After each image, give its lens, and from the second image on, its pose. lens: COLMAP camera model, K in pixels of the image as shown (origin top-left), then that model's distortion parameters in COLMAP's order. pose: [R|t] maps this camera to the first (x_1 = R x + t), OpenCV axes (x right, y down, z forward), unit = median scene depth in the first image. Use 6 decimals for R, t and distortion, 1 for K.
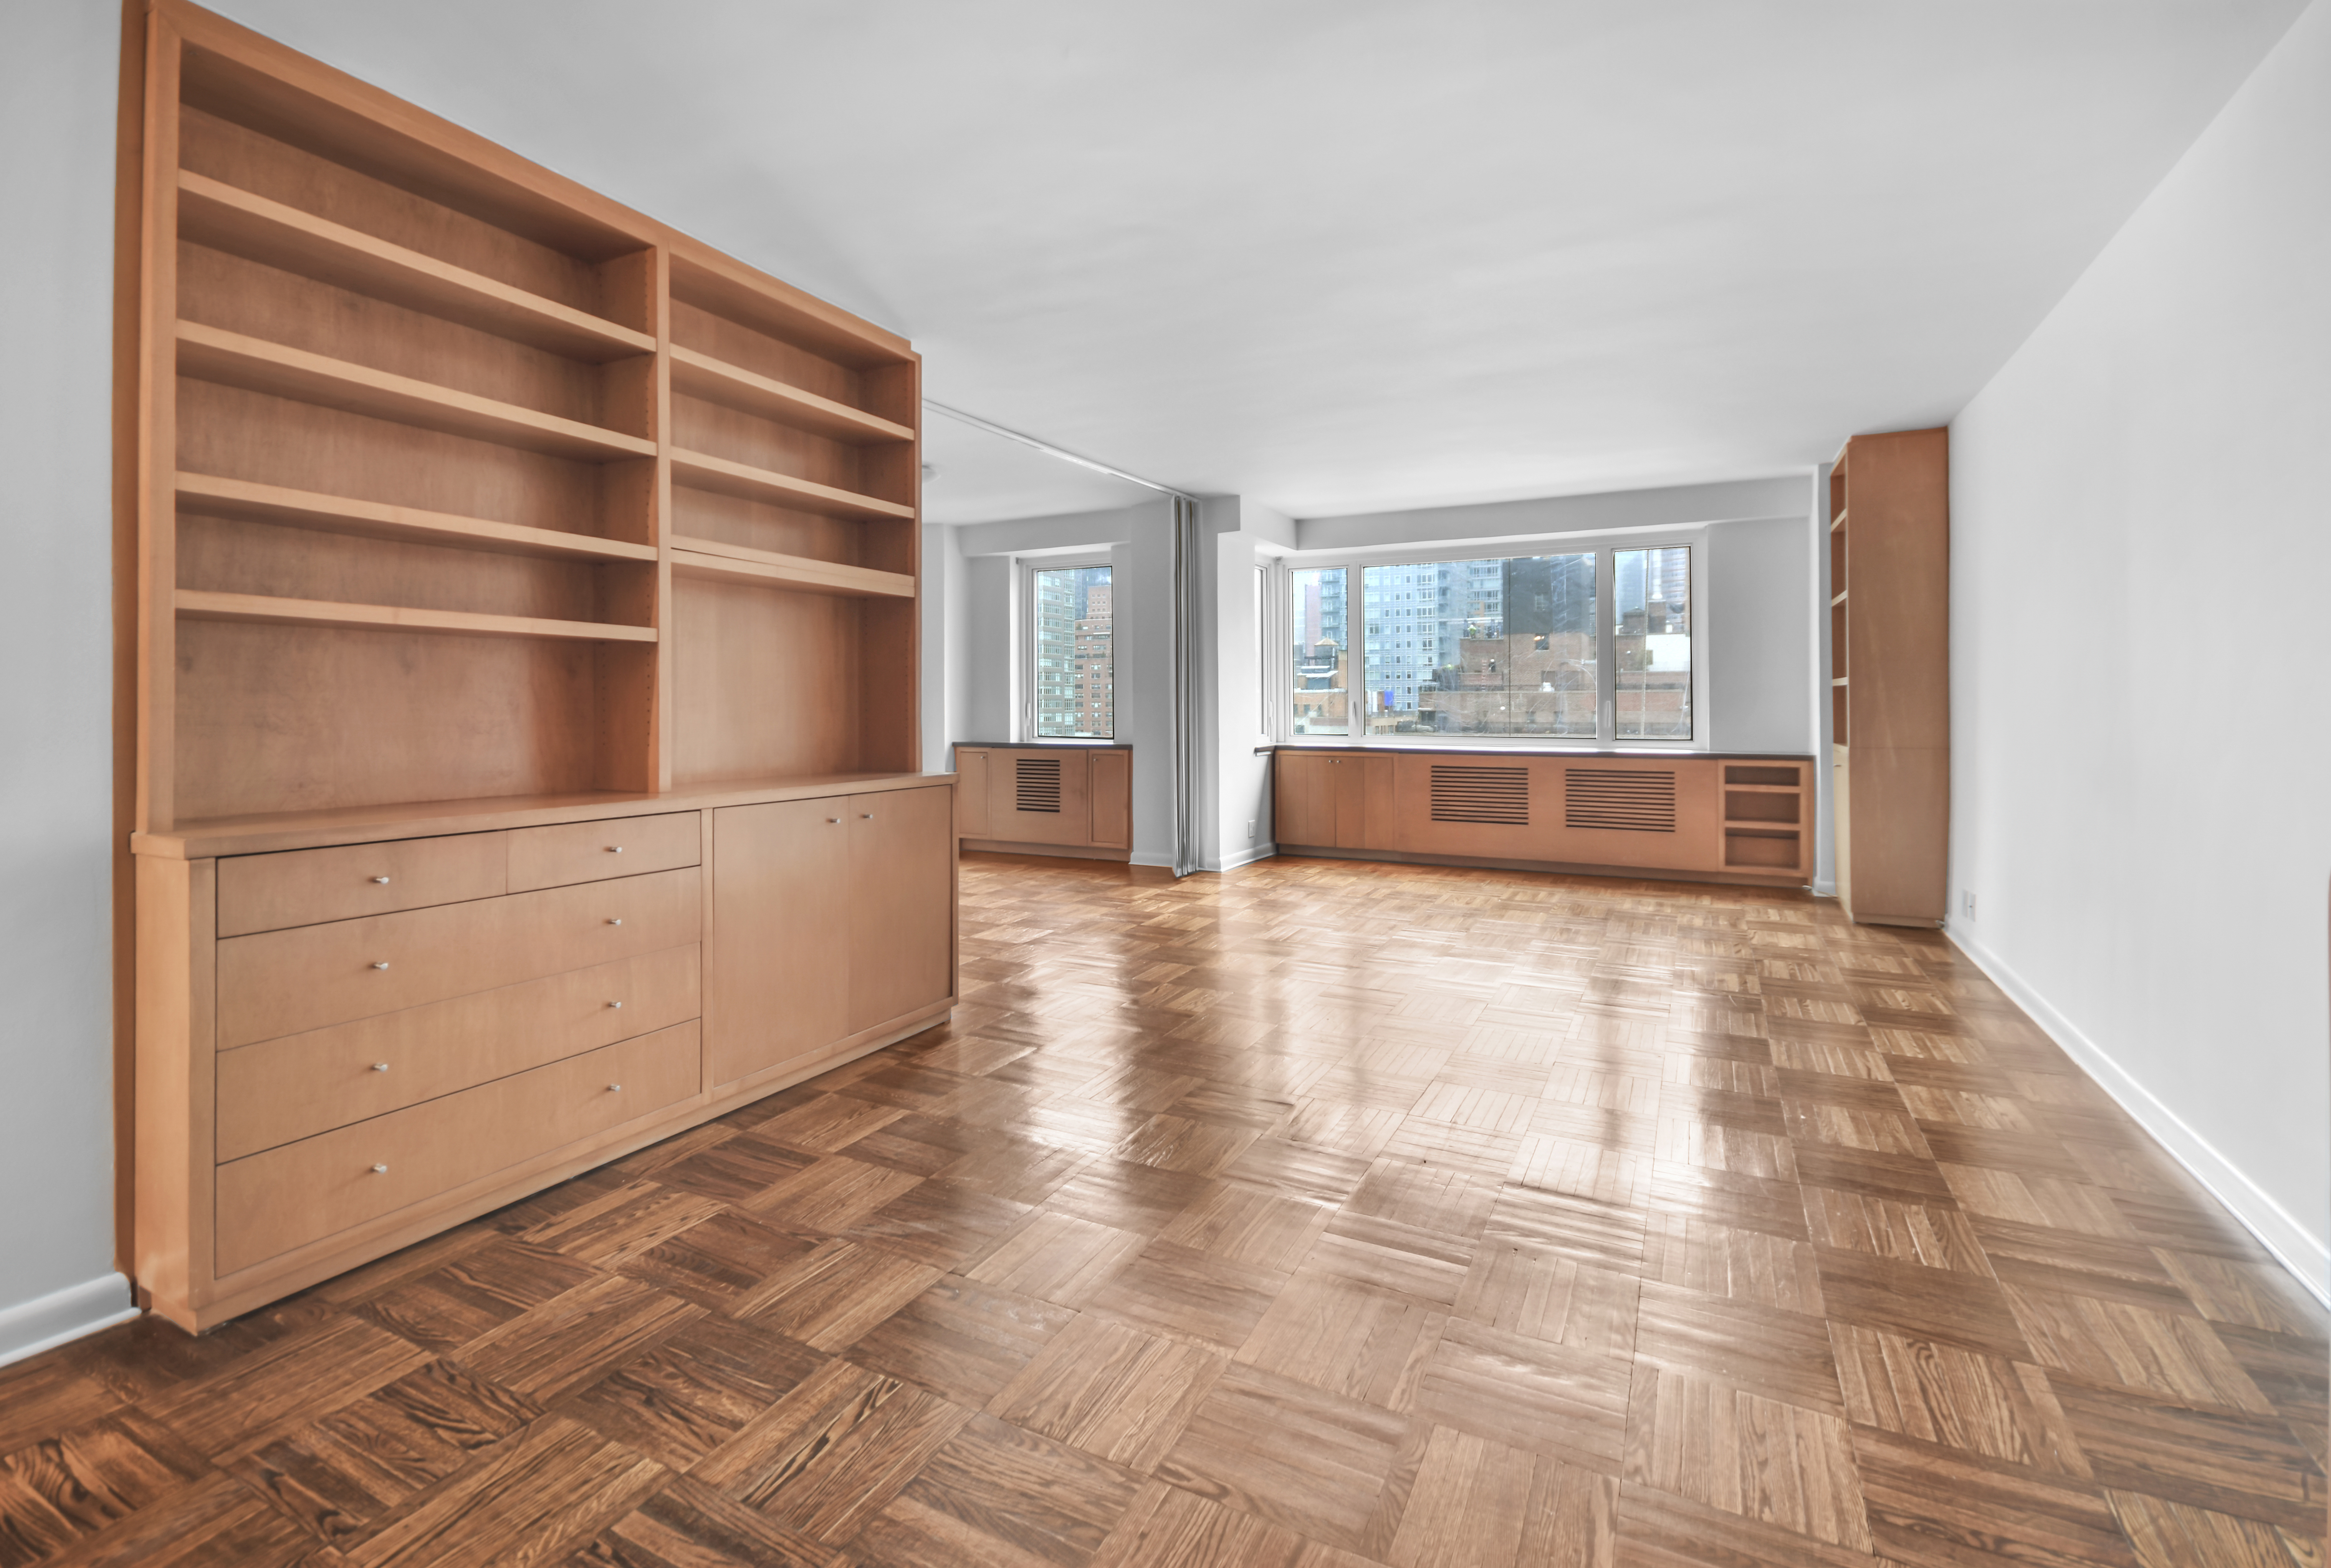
lens RADIAL K [[1046.9, 0, 1154.0], [0, 1046.9, 708.0], [0, 0, 1]] dist [0.017564, -0.009585]
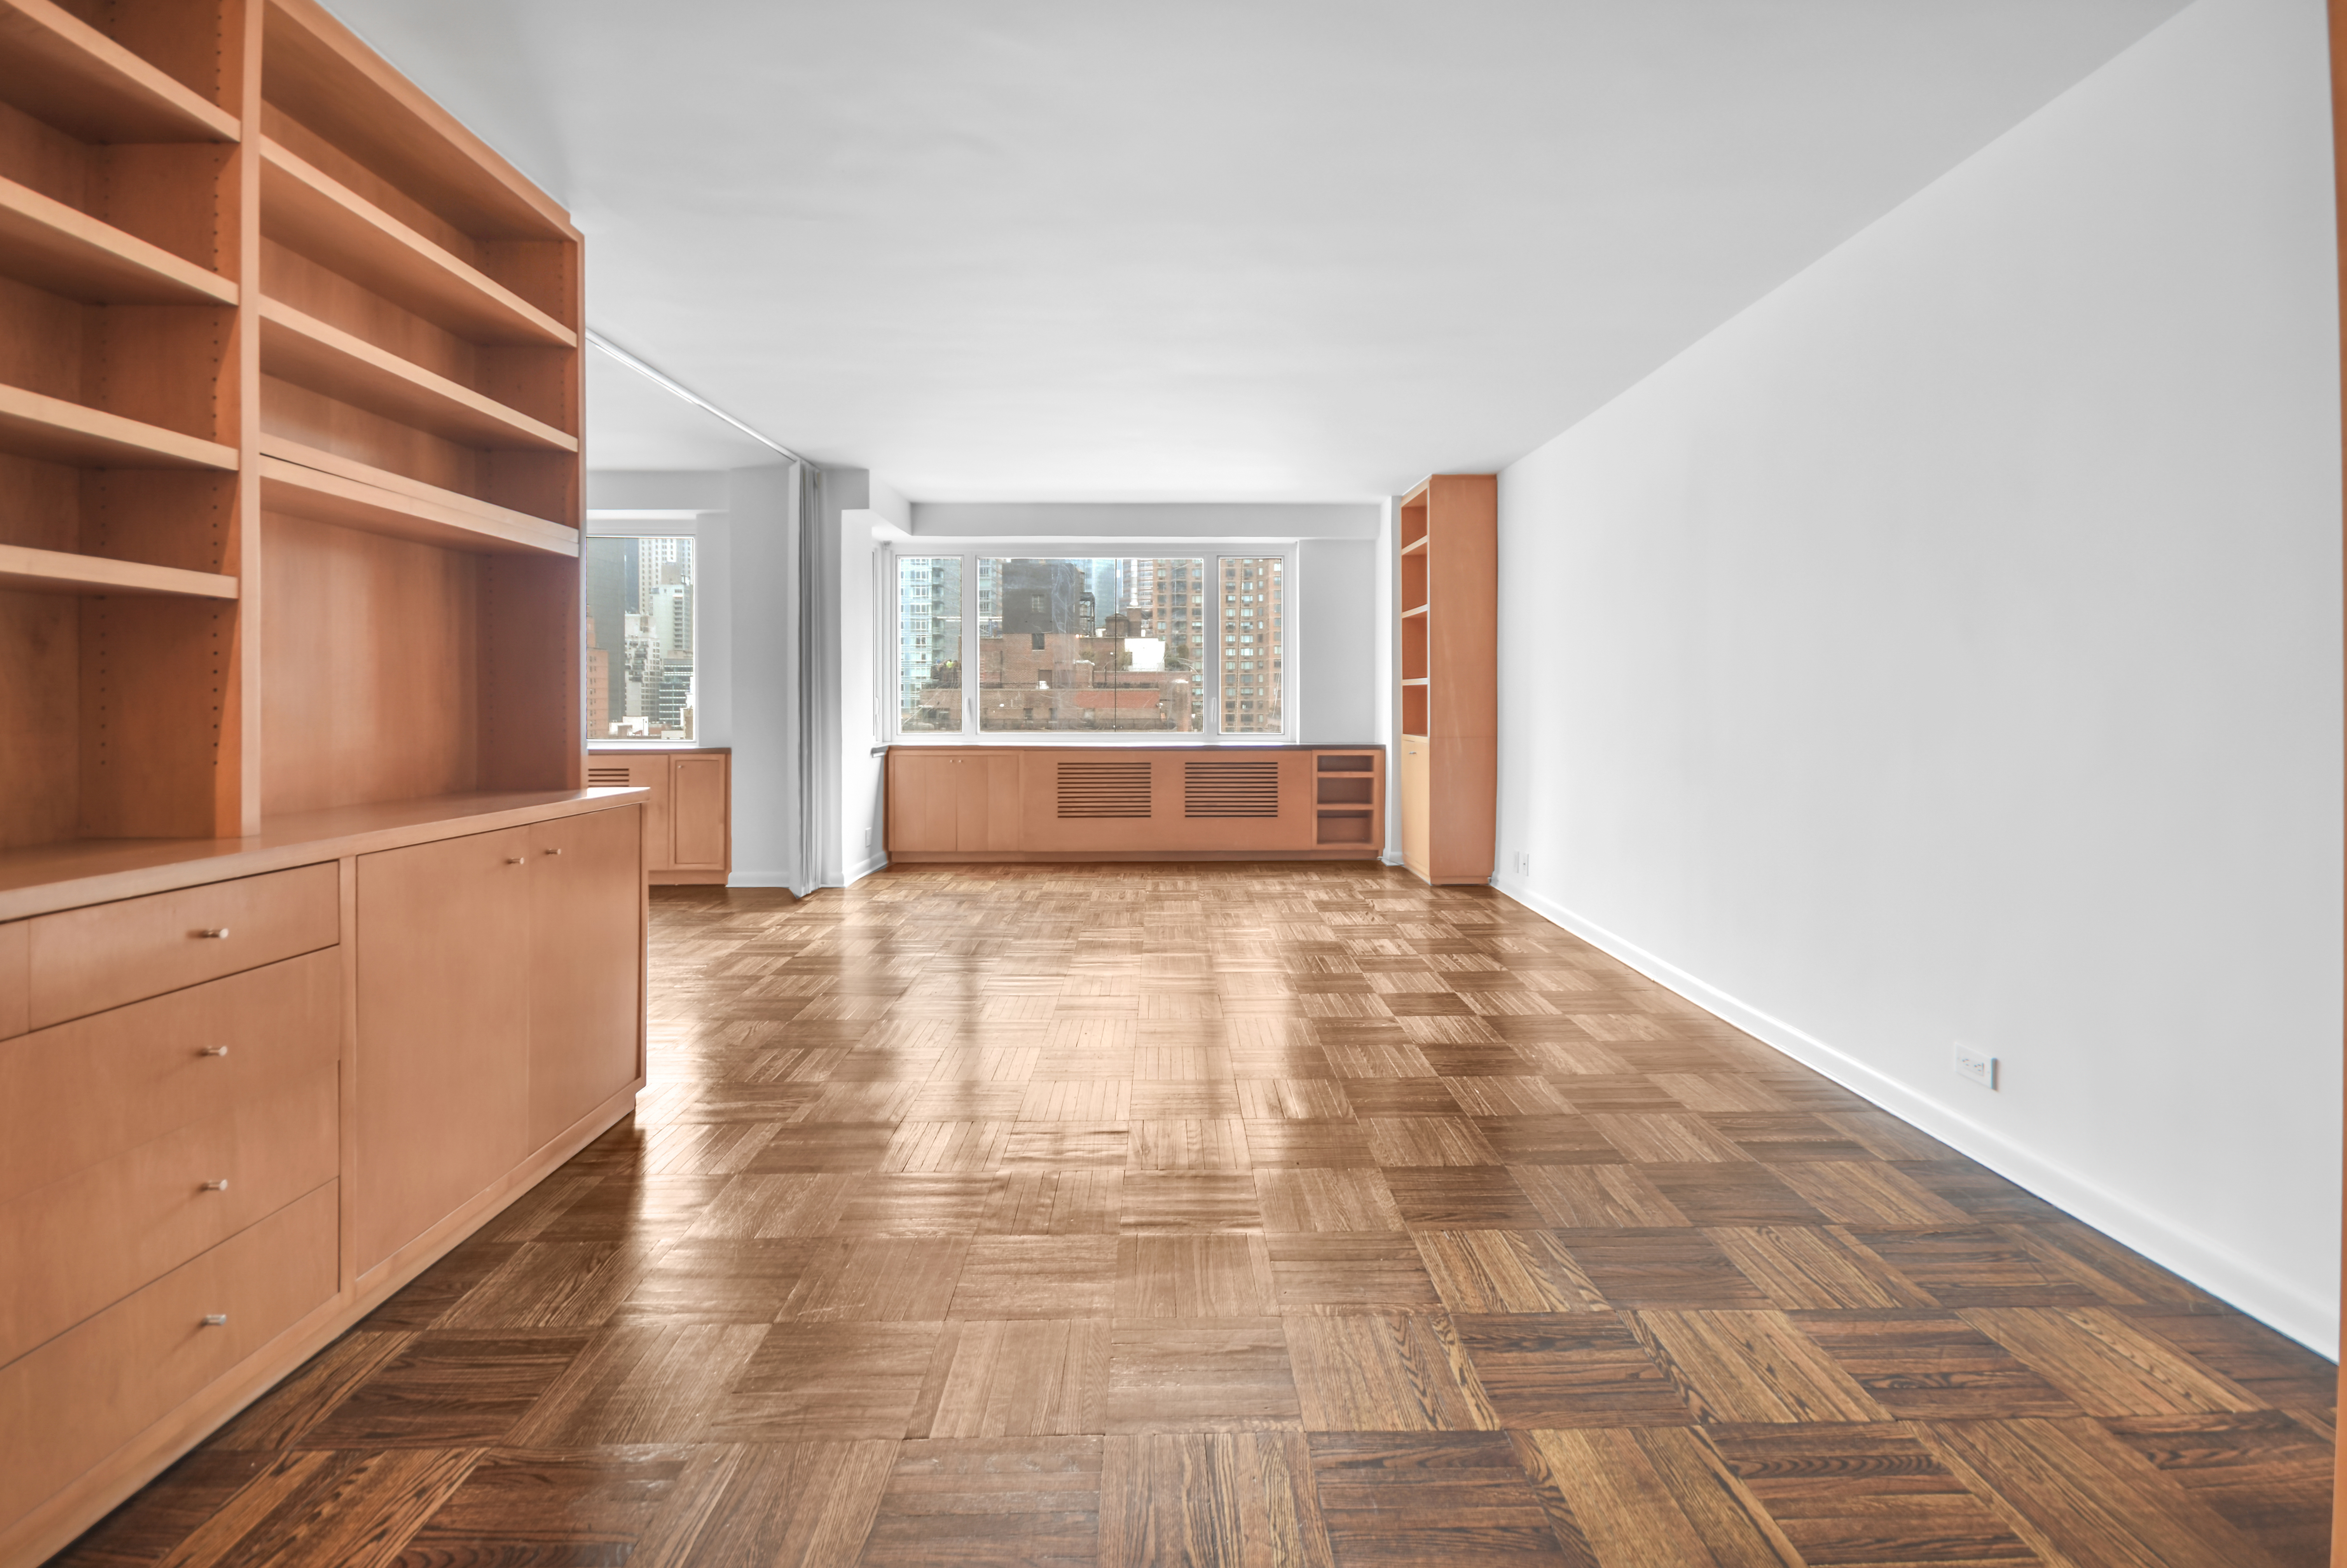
lens RADIAL K [[1054.0, 0, 1182.6], [0, 1054.0, 709.8], [0, 0, 1]] dist [0.013851, -0.005721]
pose [[0.877241, -0.002924, 0.480042, -0.134329], [0.000897, 0.999990, 0.004452, 0.000595], [-0.480050, -0.003475, 0.877234, 0.078889]]
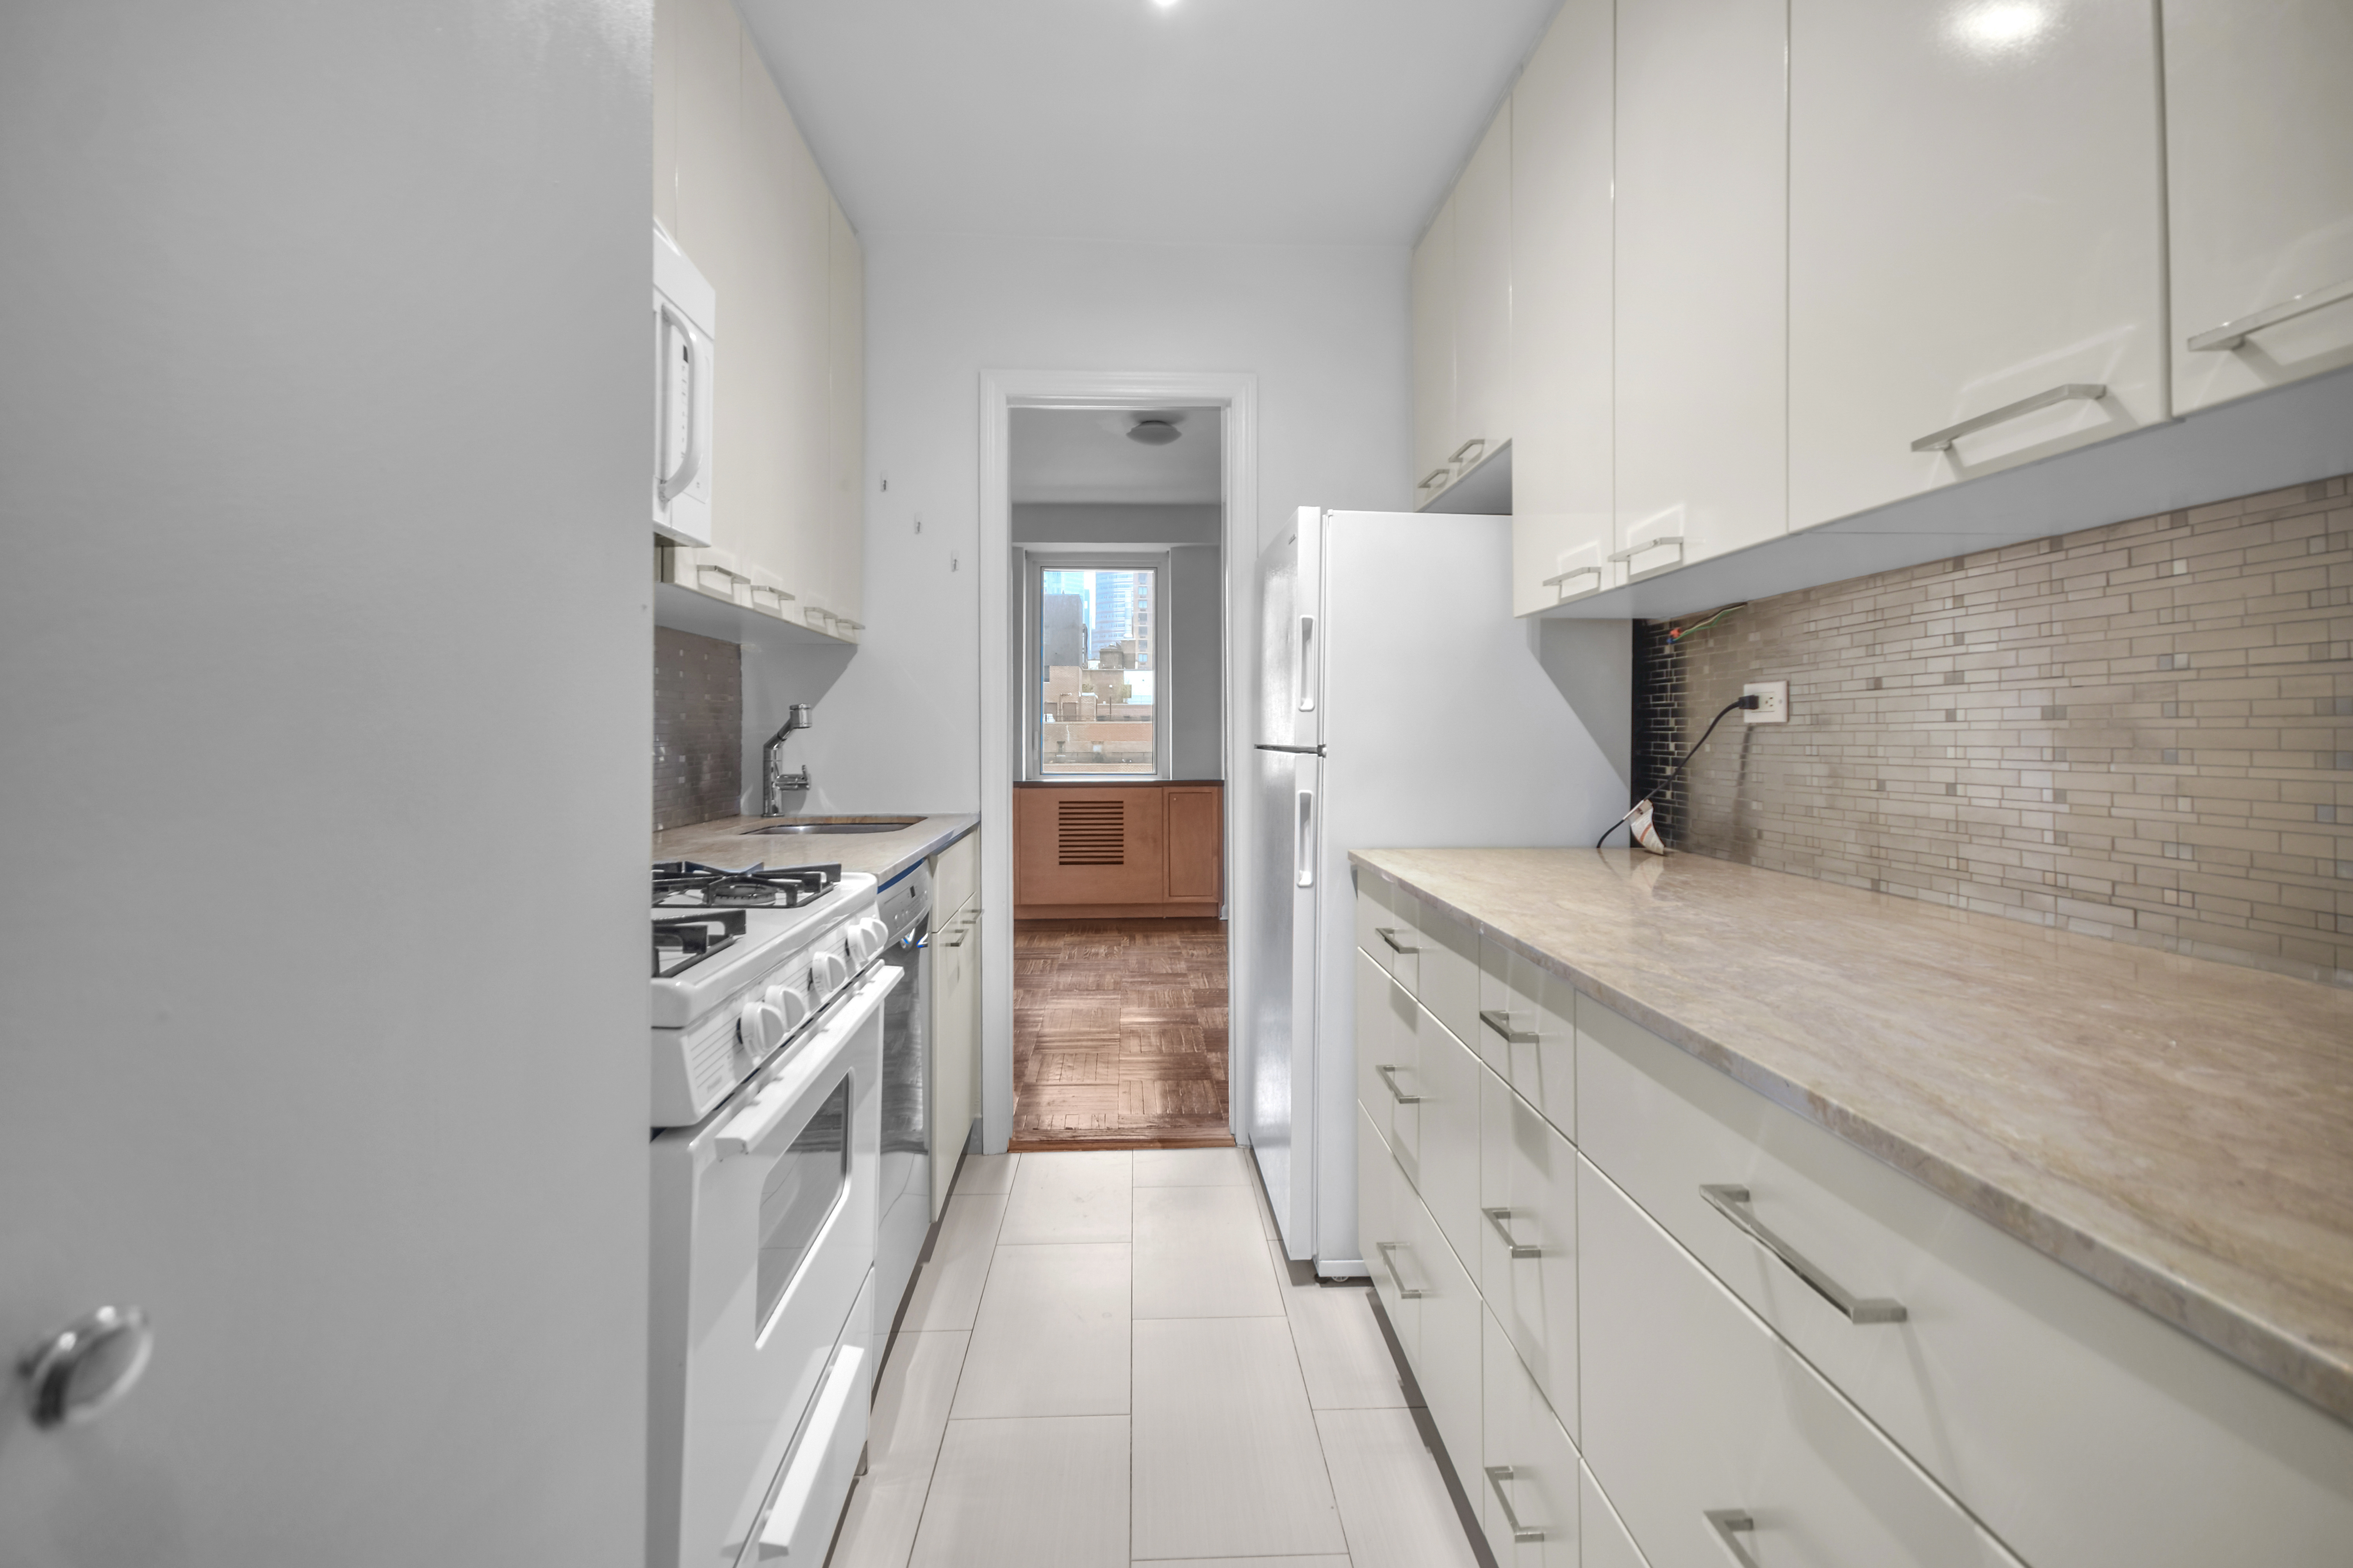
lens RADIAL K [[1071.4, 0, 1176.8], [0, 1071.4, 731.0], [0, 0, 1]] dist [0.000032, -0.000020]
pose [[0.865259, 0.000344, 0.501325, -0.597365], [0.003343, 0.999974, -0.006457, 0.000594], [-0.501314, 0.007263, 0.865235, 0.312950]]
